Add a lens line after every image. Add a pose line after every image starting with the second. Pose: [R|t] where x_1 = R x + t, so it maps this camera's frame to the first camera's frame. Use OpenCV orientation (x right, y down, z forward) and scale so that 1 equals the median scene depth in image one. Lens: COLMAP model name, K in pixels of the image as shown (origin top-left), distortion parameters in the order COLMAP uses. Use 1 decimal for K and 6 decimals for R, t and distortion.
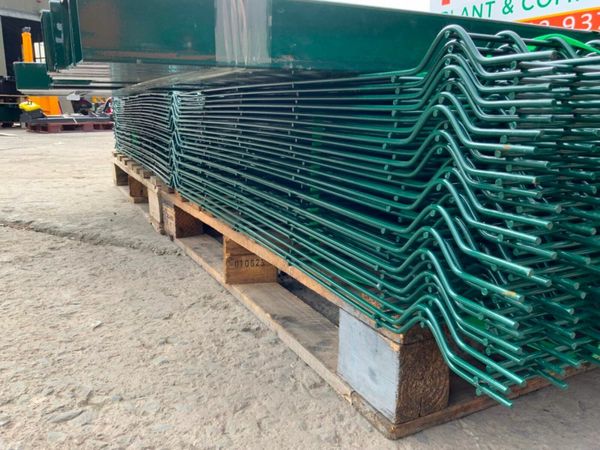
lens RADIAL K [[505.3, 0, 300.0], [0, 505.3, 225.0], [0, 0, 1]] dist [-0.010839, -0.015363]
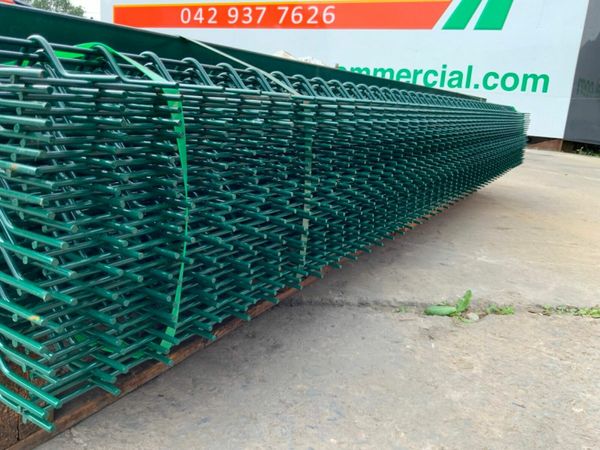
lens RADIAL K [[499.9, 0, 301.6], [0, 499.9, 223.6], [0, 0, 1]] dist [0.082502, -0.156813]
pose [[0.827810, -0.076929, 0.555709, 0.164486], [0.053340, 0.996859, 0.058543, -0.037695], [-0.558467, -0.018821, 0.829313, -0.041653]]
